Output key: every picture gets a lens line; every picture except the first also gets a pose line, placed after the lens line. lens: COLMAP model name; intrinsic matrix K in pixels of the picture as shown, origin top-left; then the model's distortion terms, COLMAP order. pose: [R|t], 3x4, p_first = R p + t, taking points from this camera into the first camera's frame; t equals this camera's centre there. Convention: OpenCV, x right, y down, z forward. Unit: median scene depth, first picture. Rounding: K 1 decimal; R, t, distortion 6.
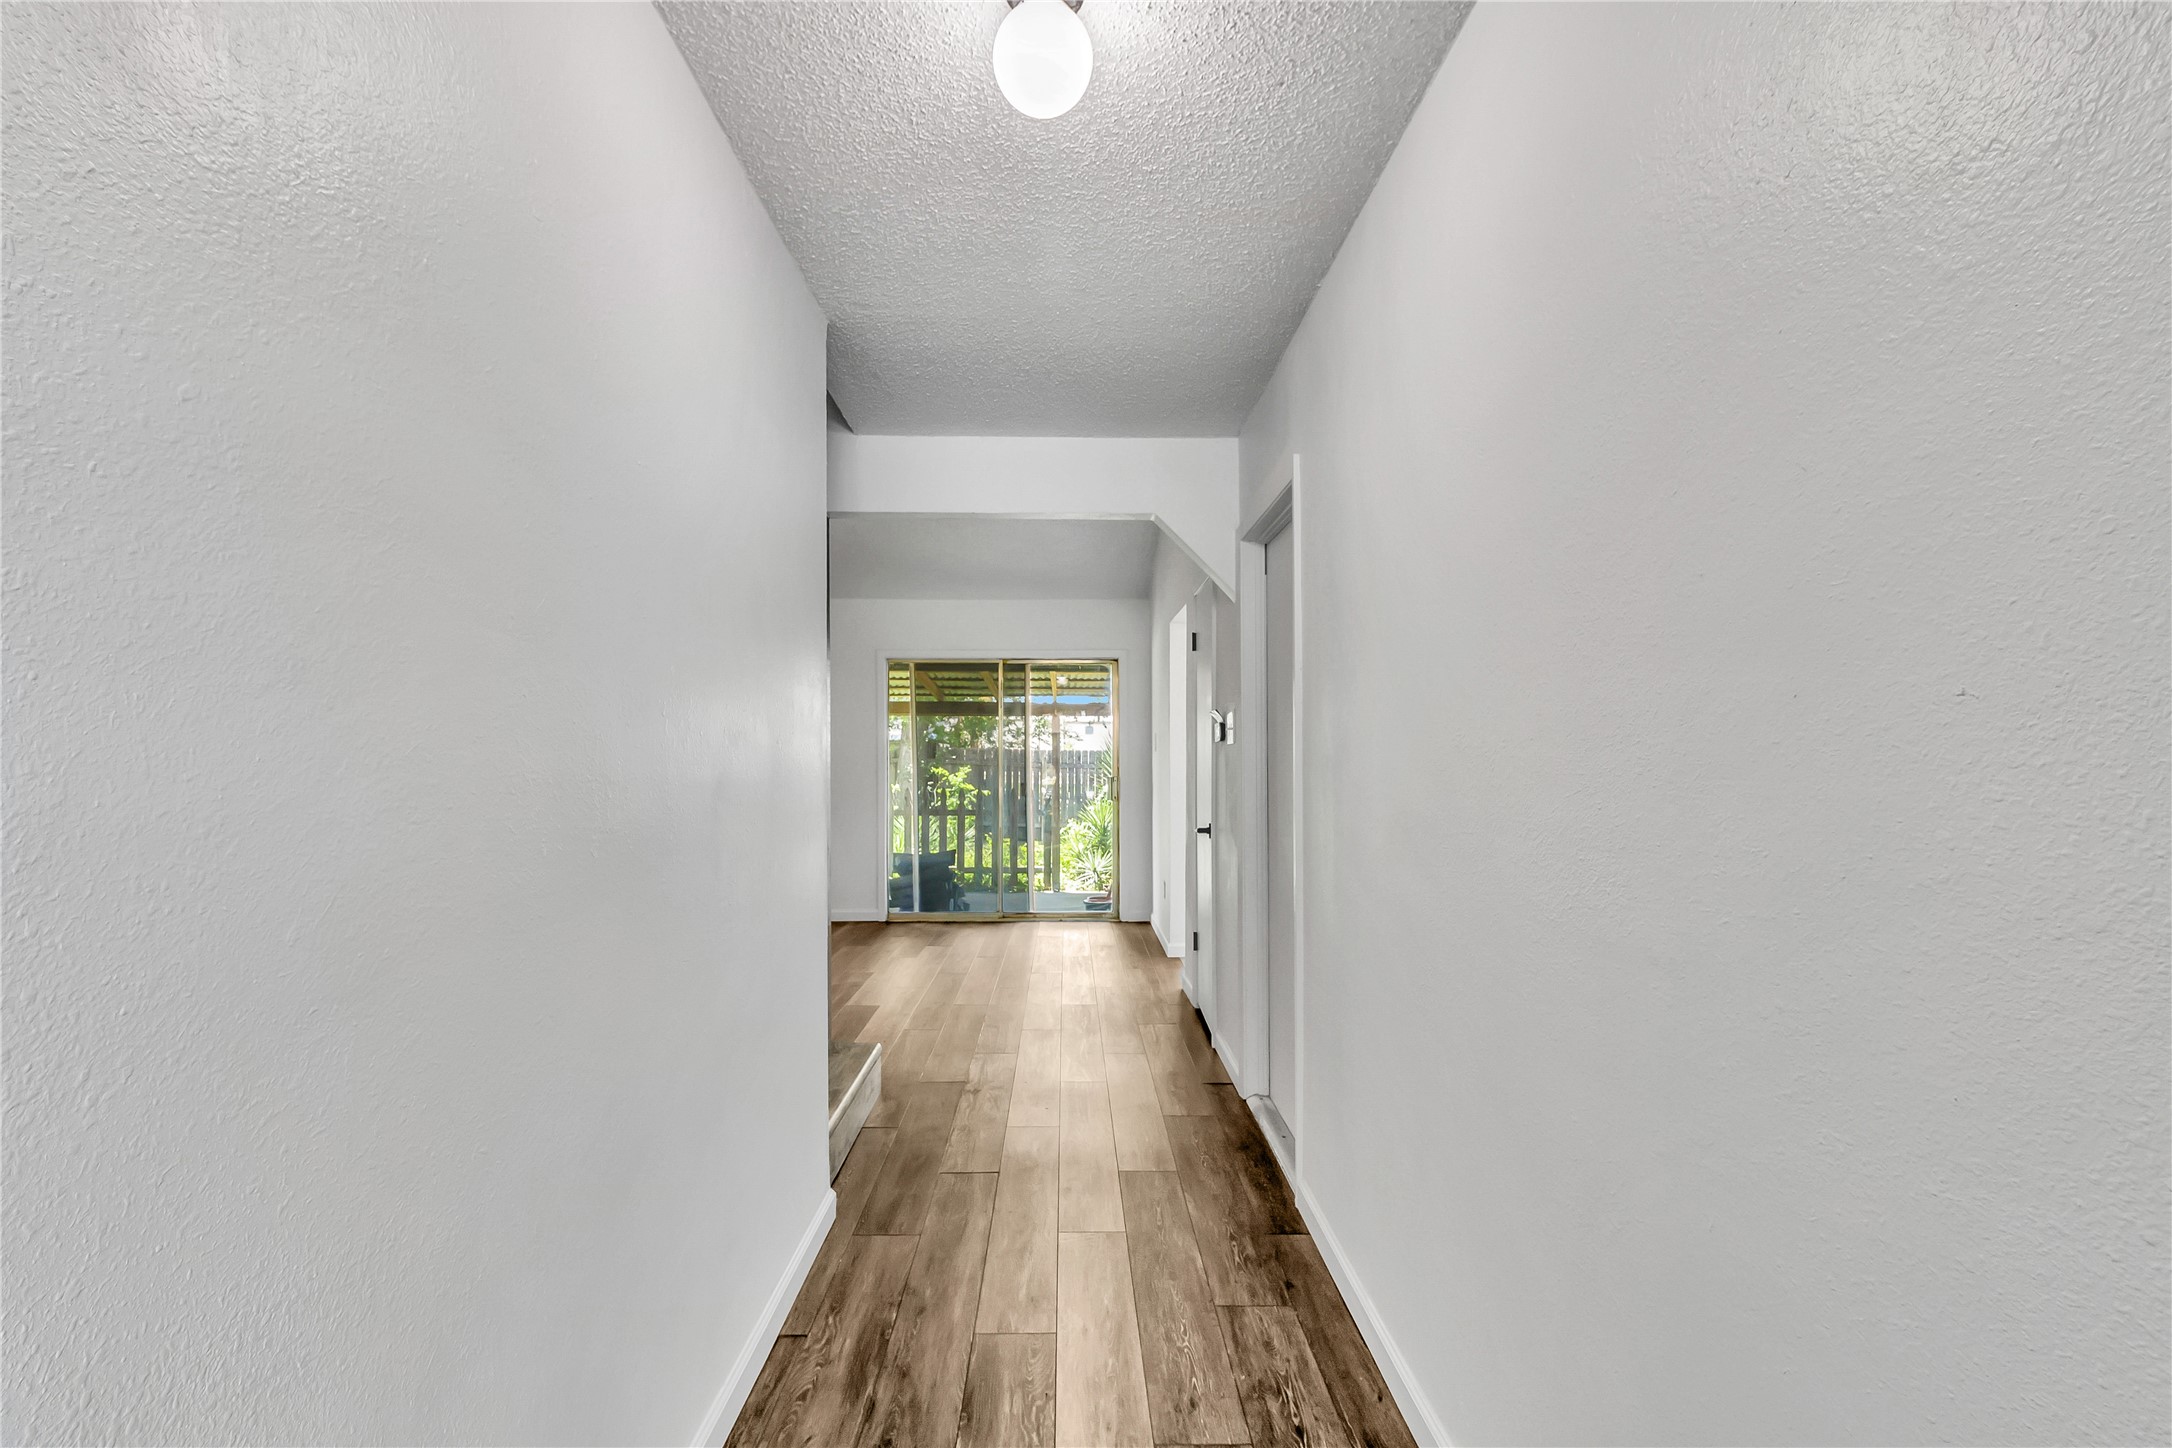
lens RADIAL K [[995.1, 0, 1086.3], [0, 995.1, 734.5], [0, 0, 1]] dist [0.001177, 0.000240]
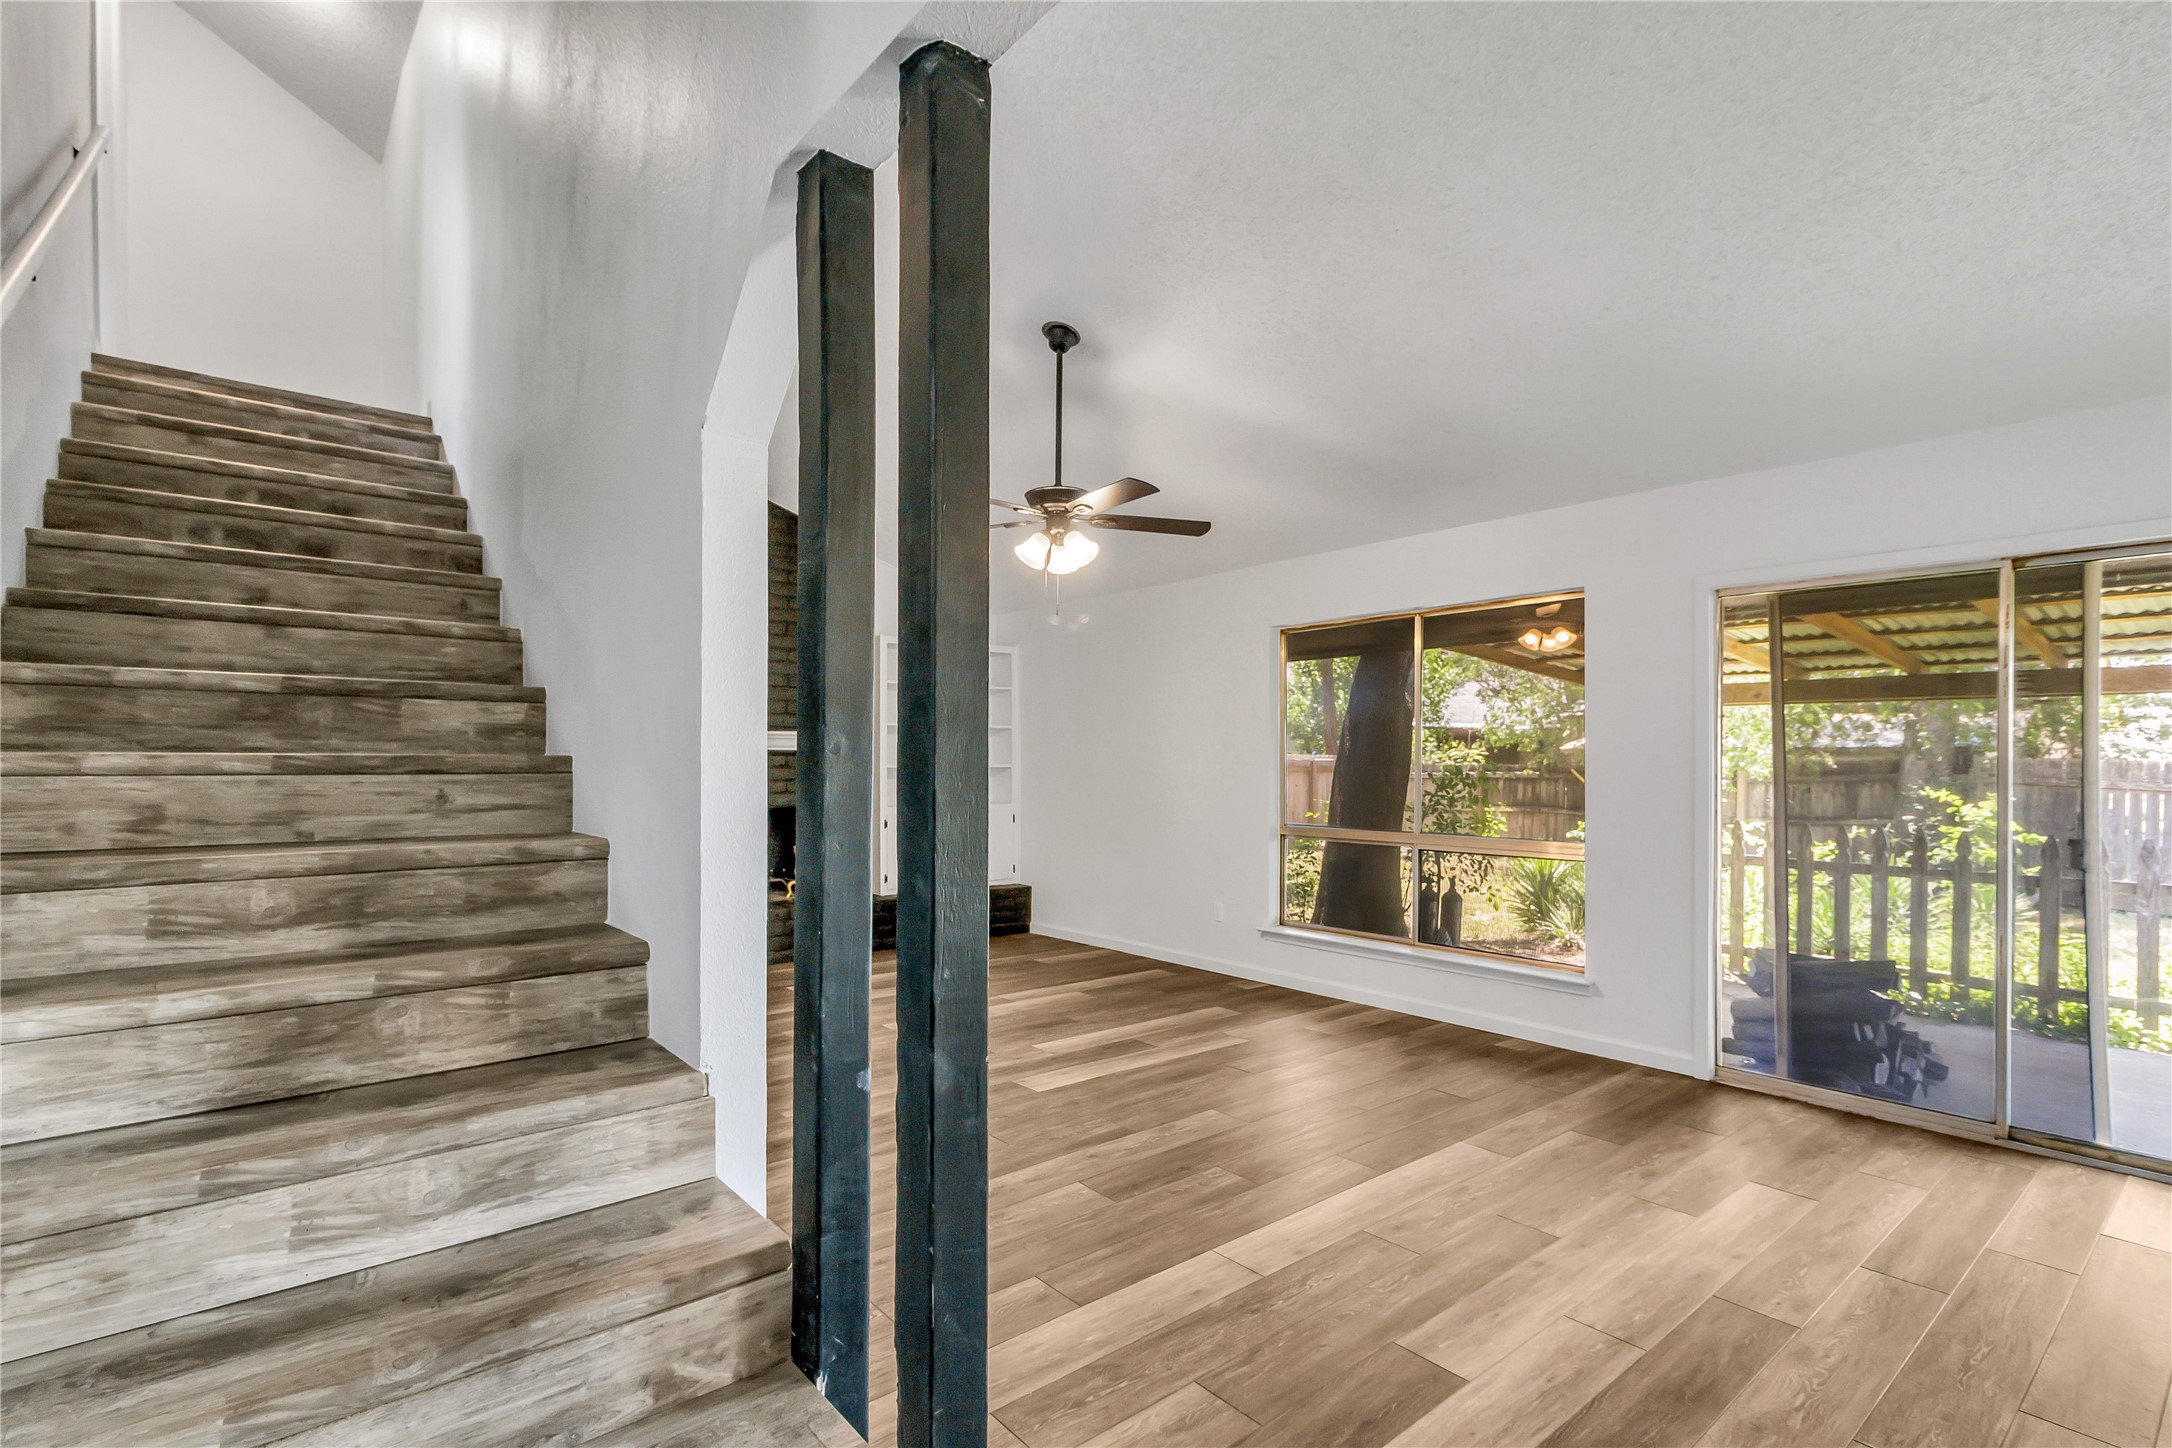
lens RADIAL K [[995.1, 0, 1028.0], [0, 995.1, 773.7], [0, 0, 1]] dist [0.001177, 0.000240]
pose [[0.641526, 0.013168, -0.766988, -0.022648], [0.005525, 0.999747, 0.021786, 0.002588], [0.767081, -0.018214, 0.641291, 0.359655]]
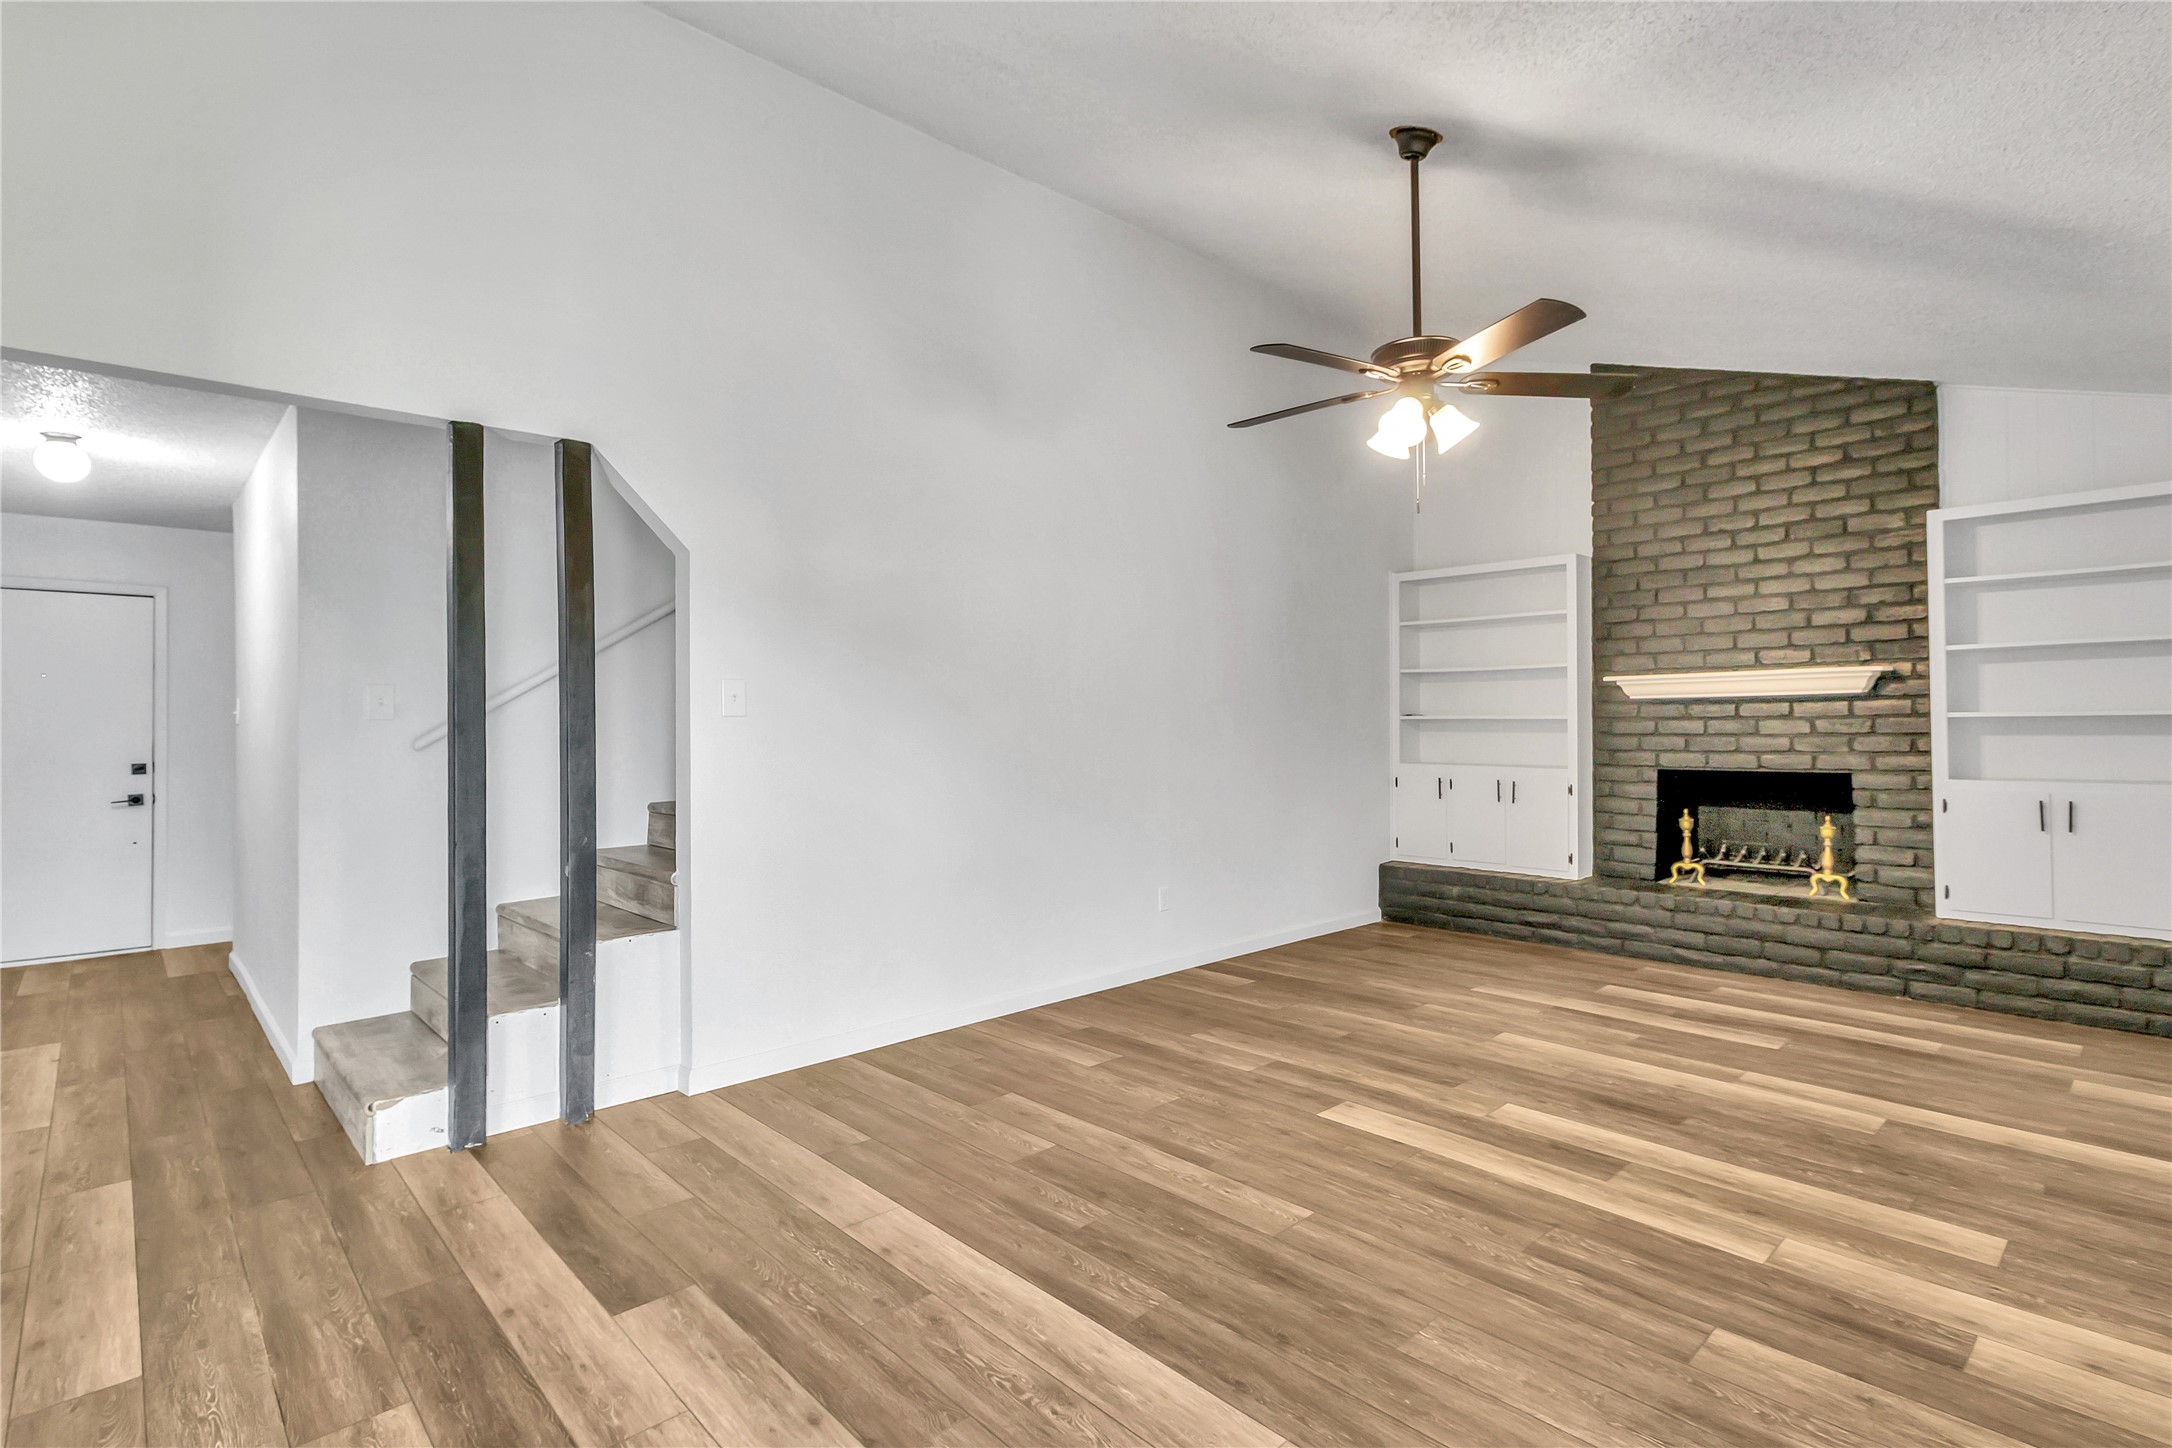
lens RADIAL K [[995.1, 0, 1088.5], [0, 995.1, 720.8], [0, 0, 1]] dist [0.001177, 0.000240]
pose [[-0.685552, 0.005719, -0.728001, -0.054463], [0.019396, 0.999758, -0.010411, 0.023008], [0.727765, -0.021258, -0.685497, 1.277381]]
